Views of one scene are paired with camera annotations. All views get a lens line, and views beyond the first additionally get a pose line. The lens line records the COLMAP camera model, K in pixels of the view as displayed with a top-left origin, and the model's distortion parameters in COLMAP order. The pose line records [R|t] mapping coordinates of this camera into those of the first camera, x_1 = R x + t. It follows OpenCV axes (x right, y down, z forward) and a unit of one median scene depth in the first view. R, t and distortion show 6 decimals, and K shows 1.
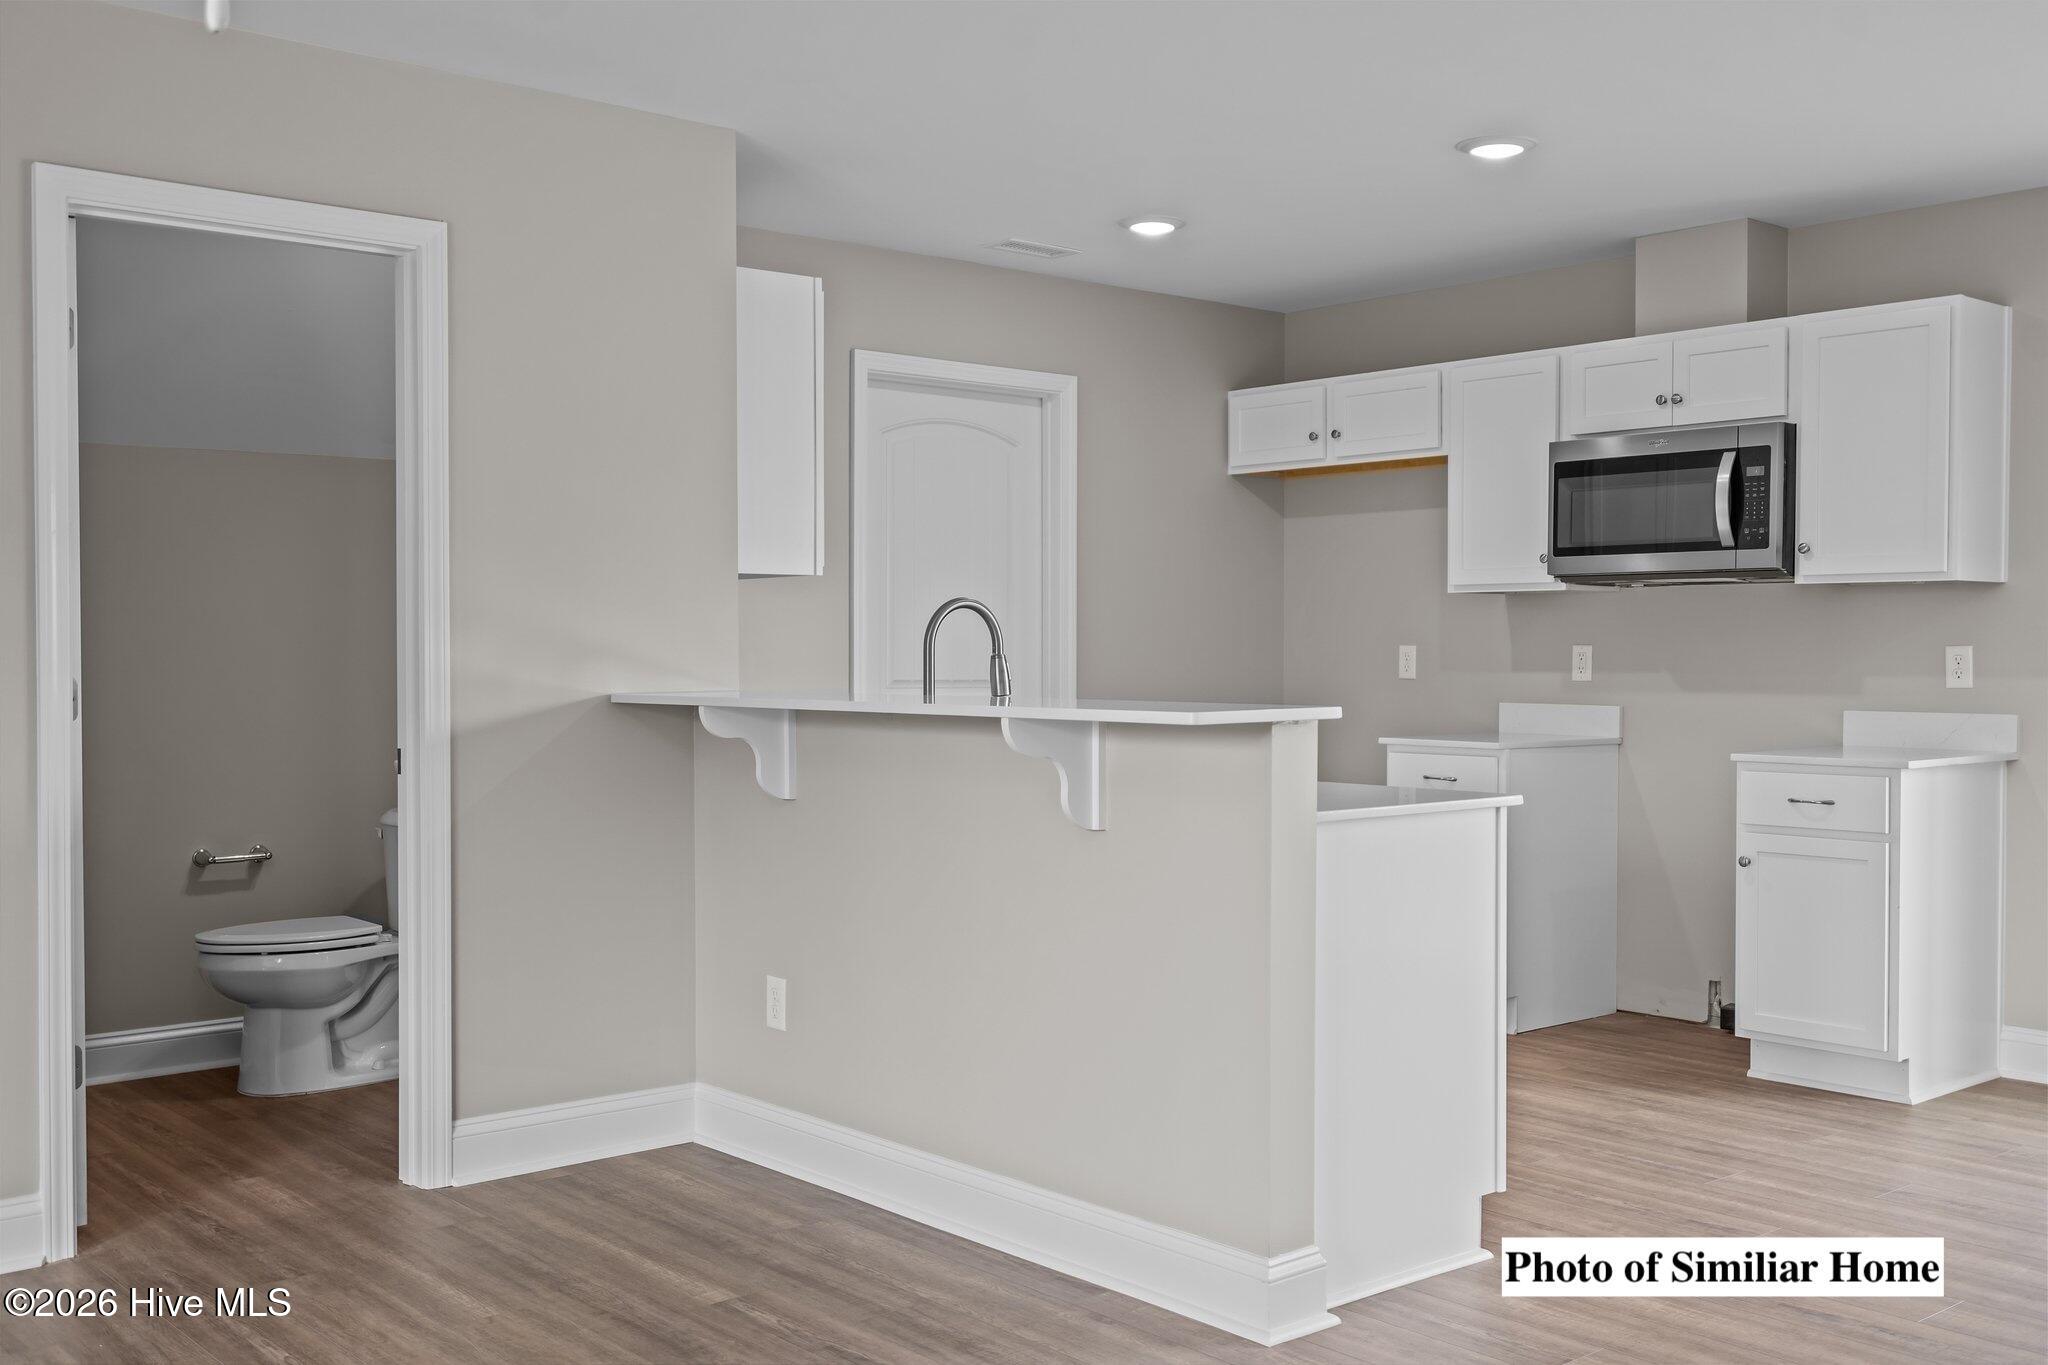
lens RADIAL K [[2029.1, 0, 1031.7], [0, 2029.1, 685.8], [0, 0, 1]] dist [0.005284, 0.000000]
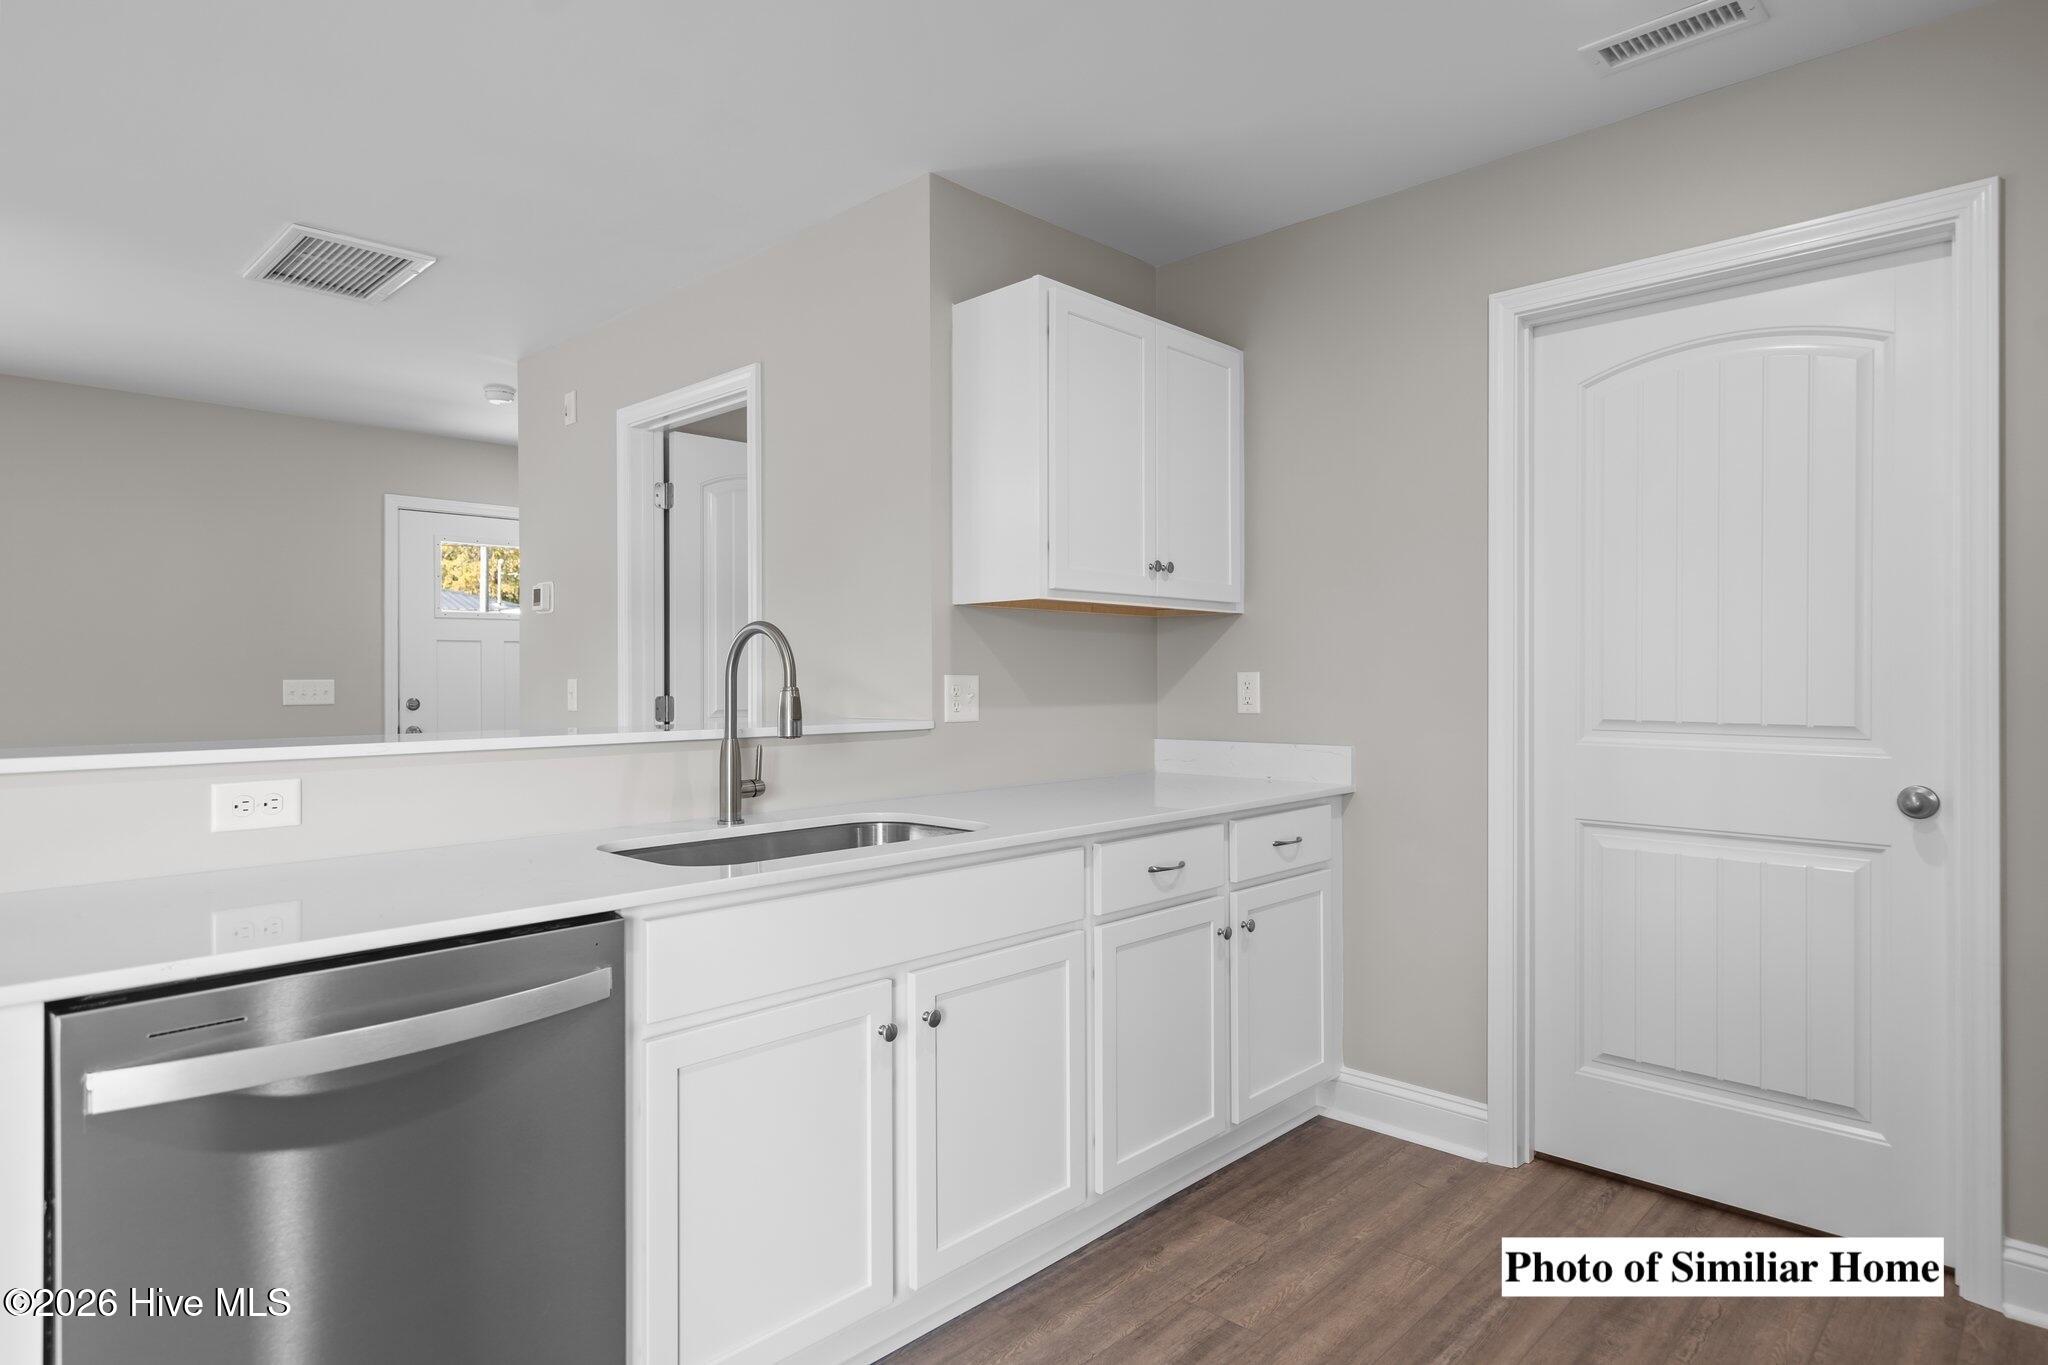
lens RADIAL K [[1130.4, 0, 1003.2], [0, 1130.4, 671.2], [0, 0, 1]] dist [0.001322, -0.000547]
pose [[0.075180, -0.004349, -0.997160, 0.364890], [-0.013886, 0.999889, -0.005408, -0.016860], [0.997073, 0.014254, 0.075111, 0.854539]]
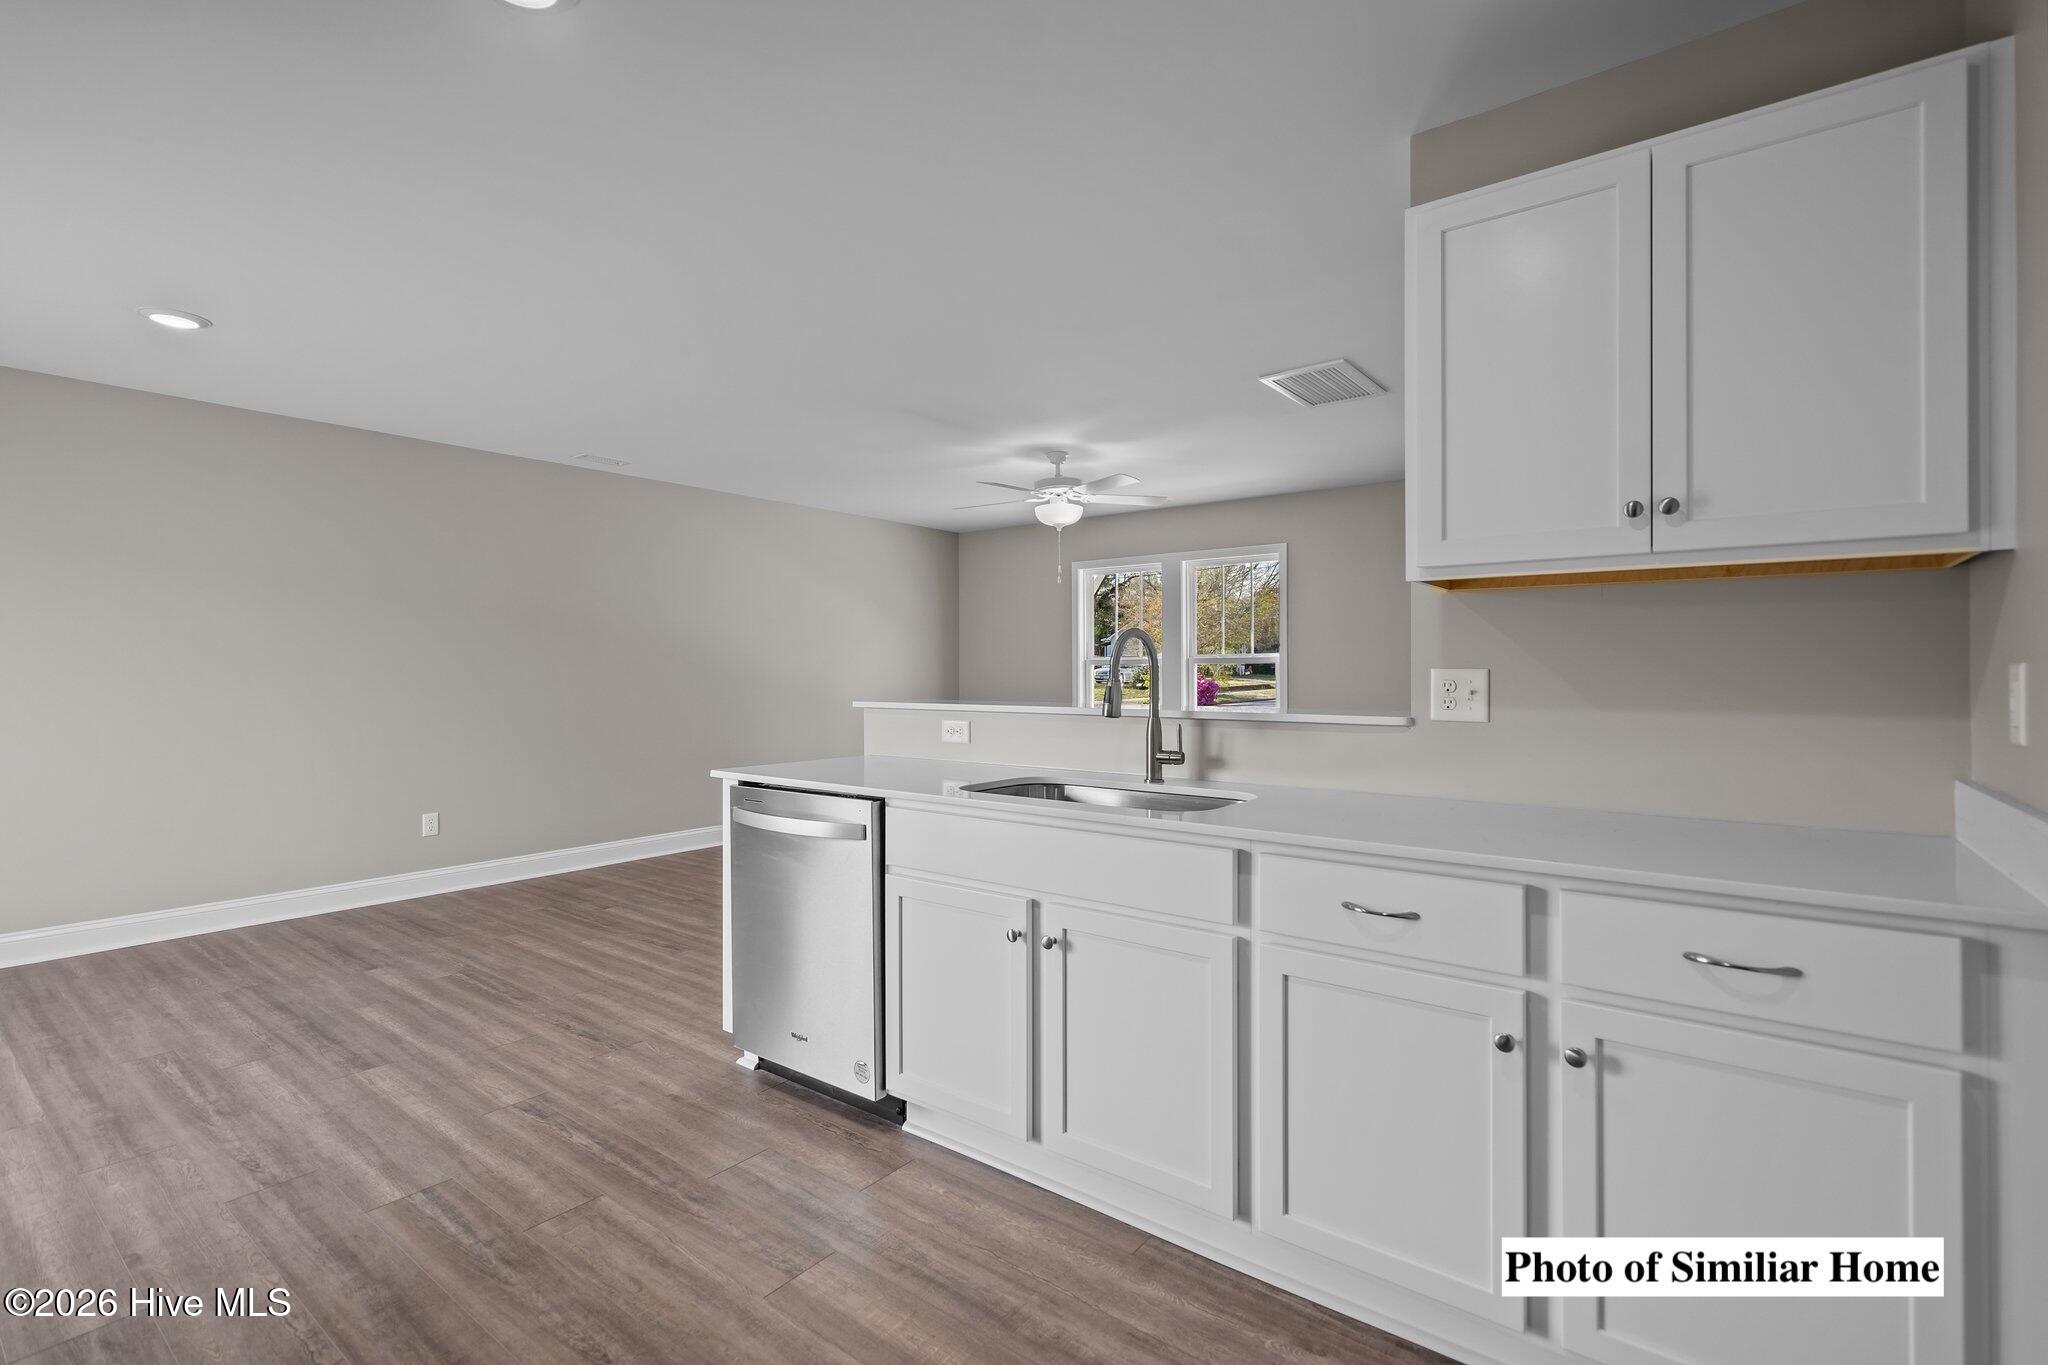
lens RADIAL K [[943.7, 0, 1020.2], [0, 943.7, 682.6], [0, 0, 1]] dist [-0.008107, 0.002059]
pose [[-0.981601, 0.001811, -0.190933, 0.104652], [-0.004138, 0.999518, 0.030755, -0.022774], [0.190897, 0.030979, -0.981121, 1.200185]]
